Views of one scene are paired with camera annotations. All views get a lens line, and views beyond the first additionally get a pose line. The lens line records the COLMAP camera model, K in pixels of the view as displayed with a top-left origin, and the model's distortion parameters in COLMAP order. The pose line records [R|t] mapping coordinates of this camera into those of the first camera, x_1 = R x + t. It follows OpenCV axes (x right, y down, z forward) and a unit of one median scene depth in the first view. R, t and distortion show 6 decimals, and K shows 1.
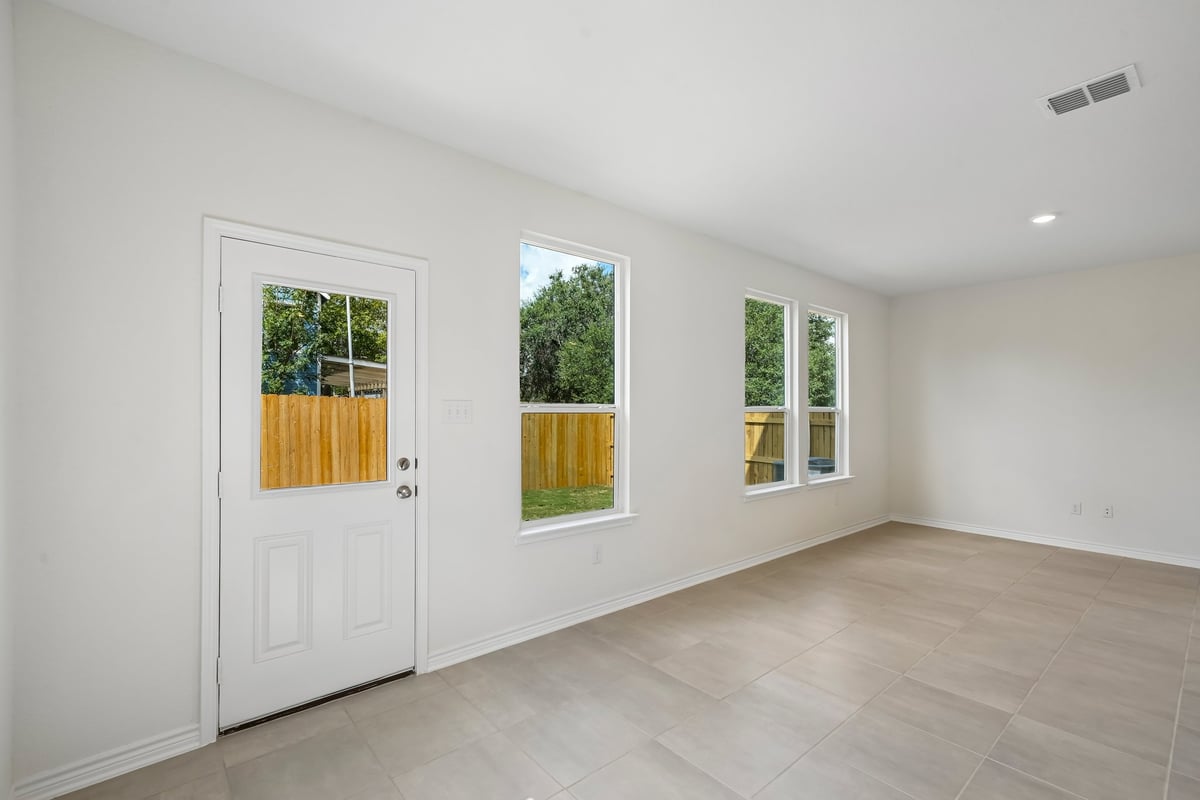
lens RADIAL K [[514.6, 0, 593.4], [0, 514.6, 409.2], [0, 0, 1]] dist [0.003427, 0.000847]
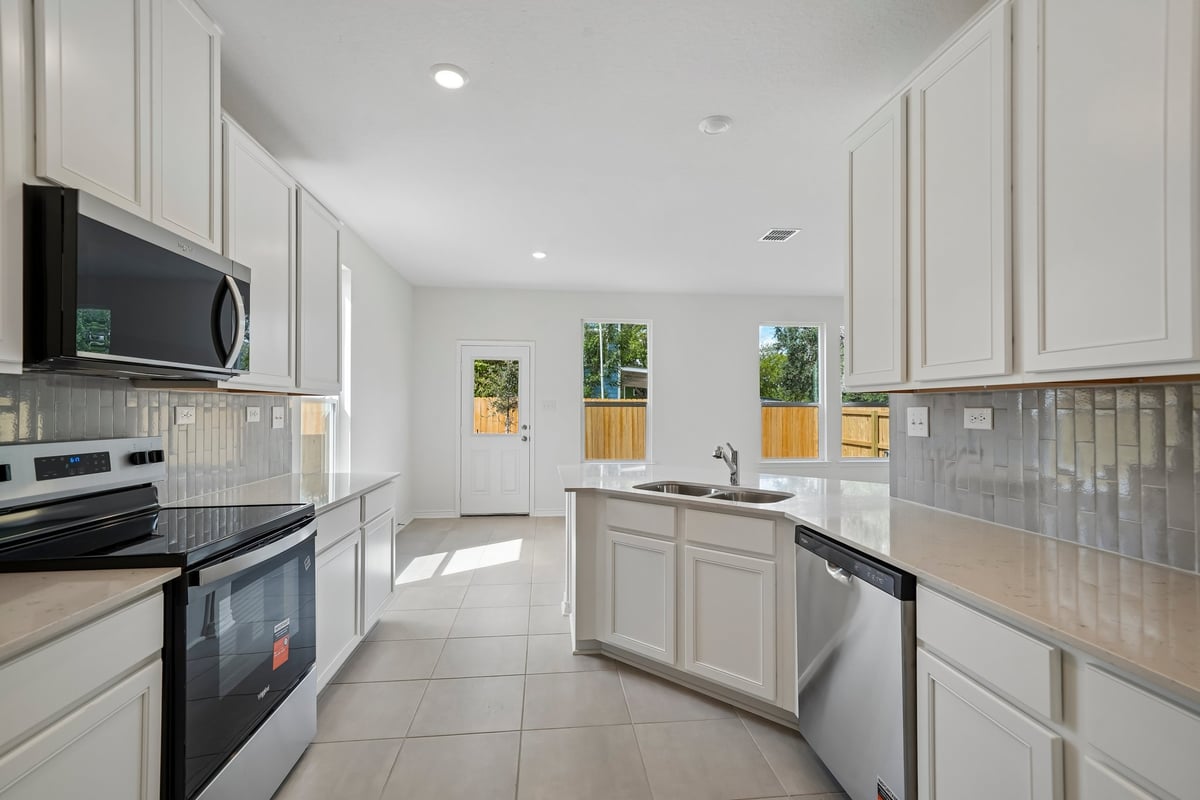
lens RADIAL K [[514.6, 0, 617.1], [0, 514.6, 405.6], [0, 0, 1]] dist [0.003427, 0.000847]
pose [[0.840116, -0.005336, -0.542381, 0.653813], [0.002238, 0.999977, -0.006372, 0.010558], [0.542402, 0.004140, 0.840109, -0.396614]]
